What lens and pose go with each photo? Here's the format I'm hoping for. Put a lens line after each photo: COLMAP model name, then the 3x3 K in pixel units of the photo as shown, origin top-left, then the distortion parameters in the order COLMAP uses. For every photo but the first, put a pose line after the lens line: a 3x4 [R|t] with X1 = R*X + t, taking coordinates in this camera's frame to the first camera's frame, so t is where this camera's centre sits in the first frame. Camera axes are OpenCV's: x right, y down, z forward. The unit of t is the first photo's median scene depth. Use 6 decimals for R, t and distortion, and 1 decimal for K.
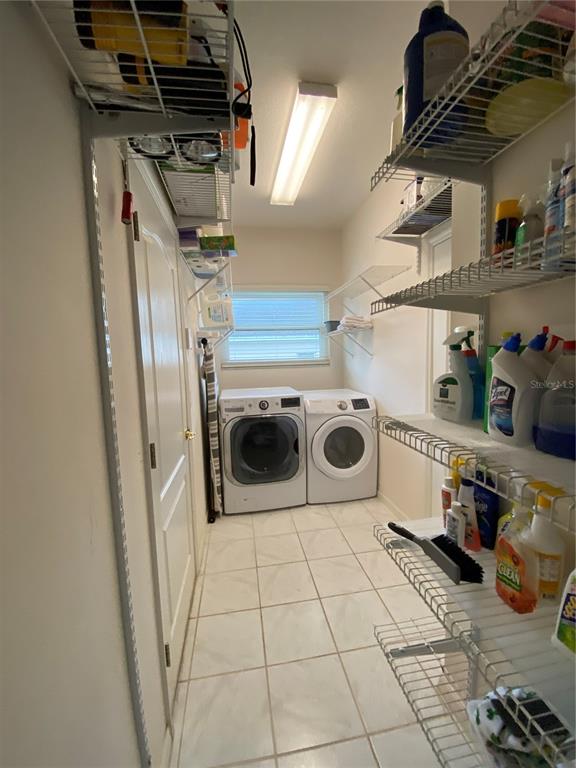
lens RADIAL K [[310.6, 0, 288.6], [0, 310.6, 386.8], [0, 0, 1]] dist [0.003489, -0.012598]
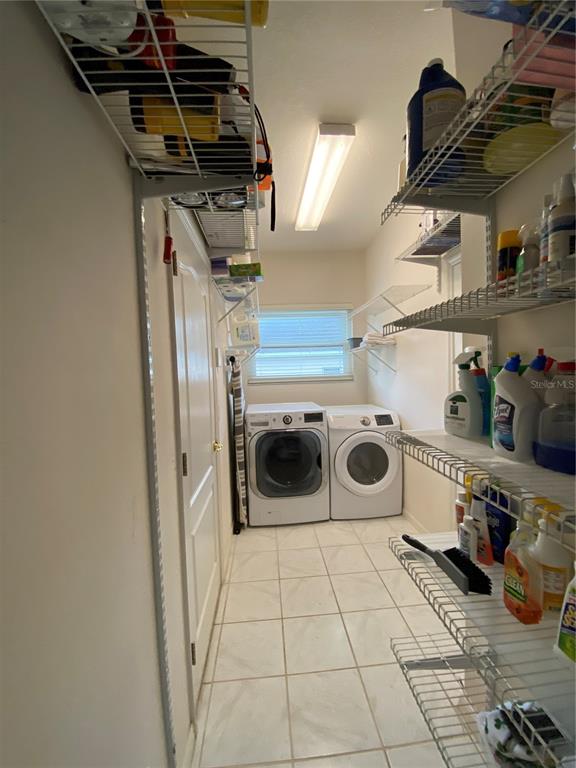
lens RADIAL K [[310.6, 0, 286.9], [0, 310.6, 387.2], [0, 0, 1]] dist [0.003489, -0.012598]
pose [[0.995697, 0.001630, -0.092658, 0.033699], [-0.005967, 0.998899, -0.046541, -0.004188], [0.092480, 0.046894, 0.994610, -0.095111]]
